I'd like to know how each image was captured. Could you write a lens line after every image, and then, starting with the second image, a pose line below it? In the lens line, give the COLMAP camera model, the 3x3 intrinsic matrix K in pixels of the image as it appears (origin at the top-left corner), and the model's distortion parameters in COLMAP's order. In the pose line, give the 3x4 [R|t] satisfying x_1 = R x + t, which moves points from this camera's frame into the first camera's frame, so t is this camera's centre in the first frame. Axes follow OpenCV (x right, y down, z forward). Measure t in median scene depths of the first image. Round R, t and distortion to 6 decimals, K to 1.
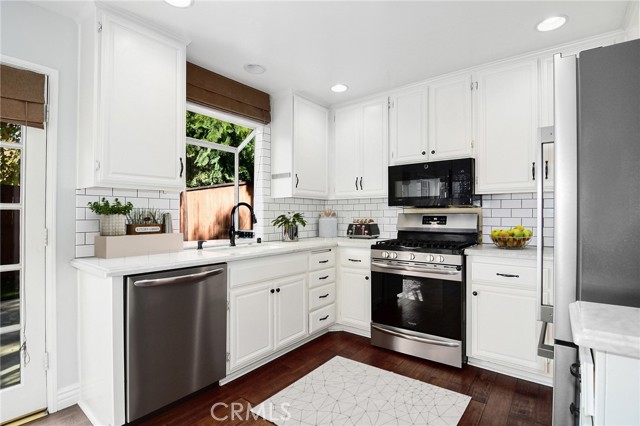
lens RADIAL K [[311.4, 0, 320.4], [0, 311.4, 212.1], [0, 0, 1]] dist [0.001022, 0.000136]
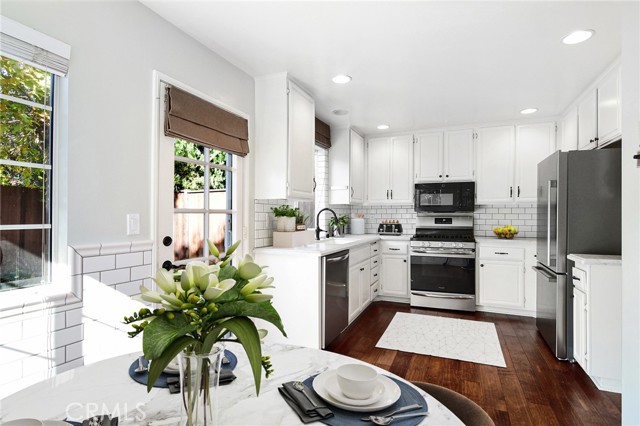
lens RADIAL K [[311.4, 0, 316.7], [0, 311.4, 211.6], [0, 0, 1]] dist [0.001022, 0.000136]
pose [[0.969232, 0.006814, 0.246054, -0.608851], [-0.005047, 0.999957, -0.007813, -0.004245], [-0.246097, 0.006331, 0.969225, -0.303753]]
